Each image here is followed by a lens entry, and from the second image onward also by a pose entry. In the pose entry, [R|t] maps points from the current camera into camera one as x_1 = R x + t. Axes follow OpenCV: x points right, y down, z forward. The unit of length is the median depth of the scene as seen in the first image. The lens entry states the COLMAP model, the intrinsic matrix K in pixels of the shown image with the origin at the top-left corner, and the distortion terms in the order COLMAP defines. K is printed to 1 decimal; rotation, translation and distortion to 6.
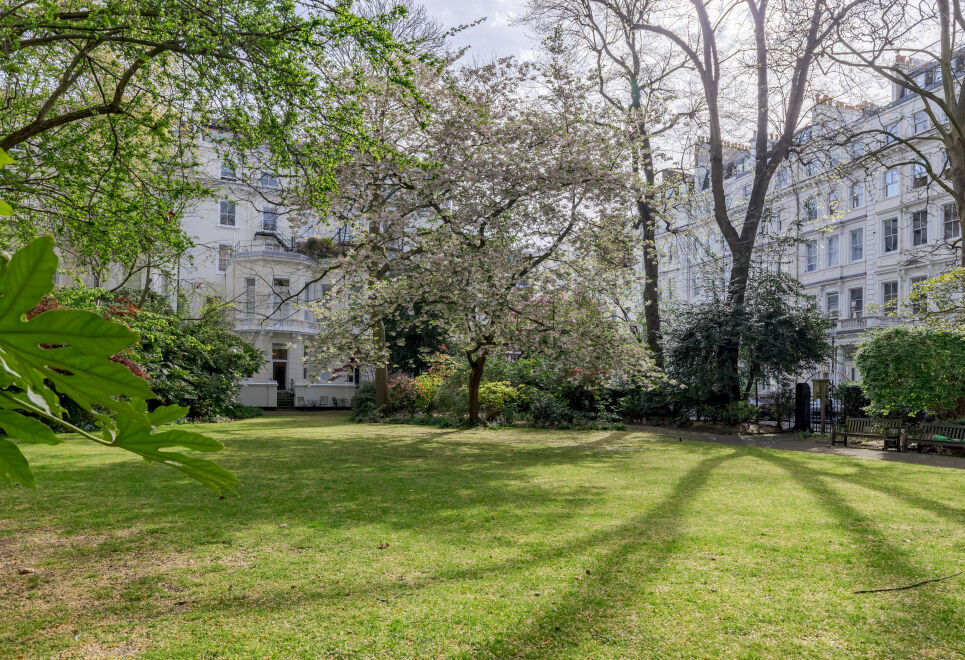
lens RADIAL K [[671.7, 0, 481.6], [0, 671.7, 373.7], [0, 0, 1]] dist [-0.000511, -0.000007]
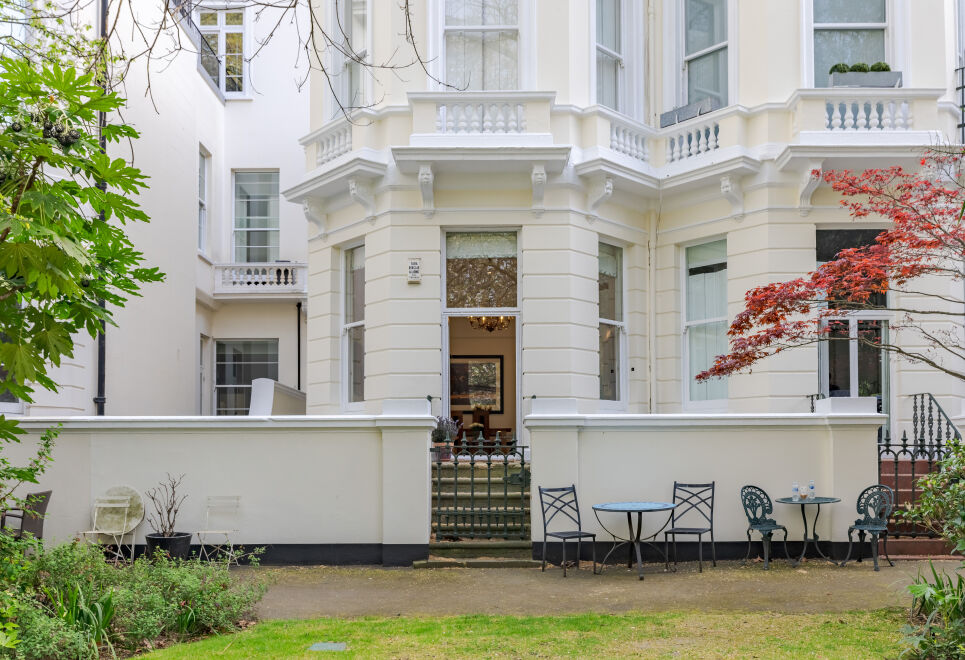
lens RADIAL K [[992.5, 0, 480.4], [0, 992.5, 444.5], [0, 0, 1]] dist [0.008270, 0.001967]
pose [[0.881409, -0.029831, -0.471410, -0.168919], [0.030059, 0.999523, -0.007049, 0.025311], [0.471396, -0.007957, 0.881886, 0.779792]]
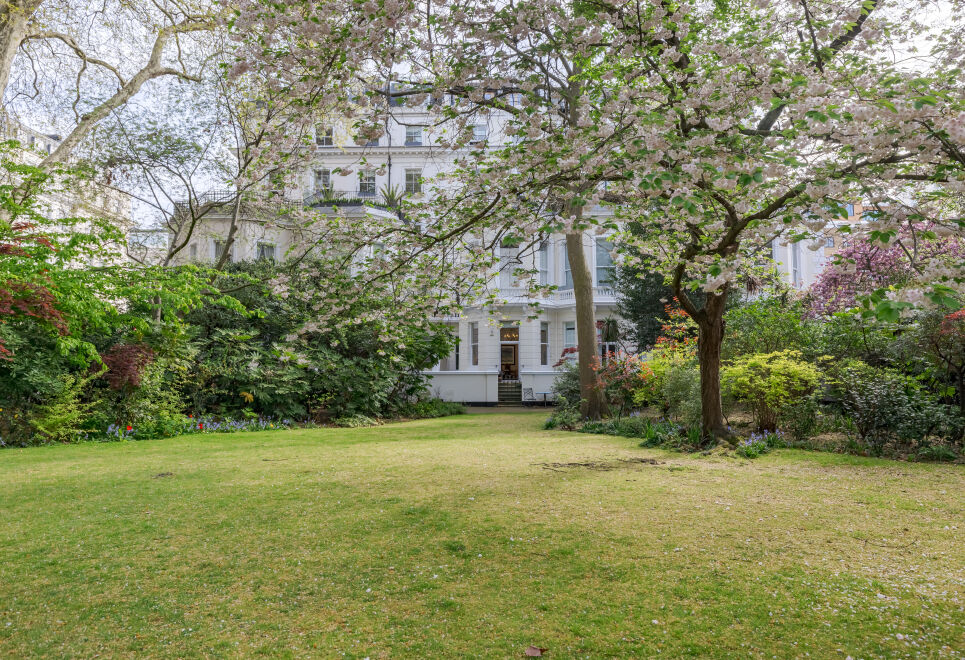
lens RADIAL K [[663.2, 0, 482.5], [0, 663.2, 330.0], [0, 0, 1]] dist [-0.000043, -0.000083]
pose [[0.868777, -0.055980, -0.492029, 0.055965], [0.029737, 0.997694, -0.061006, 0.013615], [0.494309, 0.038369, 0.868439, 0.335688]]
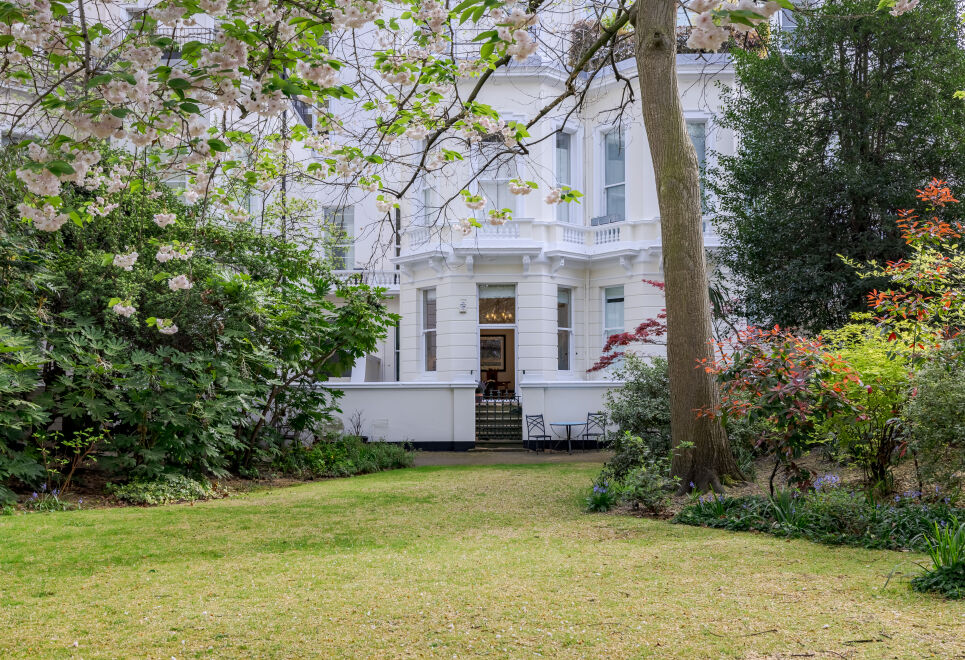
lens RADIAL K [[1031.0, 0, 442.8], [0, 1031.0, 406.8], [0, 0, 1]] dist [-0.001565, -0.011913]
pose [[0.867526, -0.018609, -0.497043, -0.023467], [0.032524, 0.999284, 0.019355, 0.017168], [0.496327, -0.032957, 0.867510, 0.475084]]
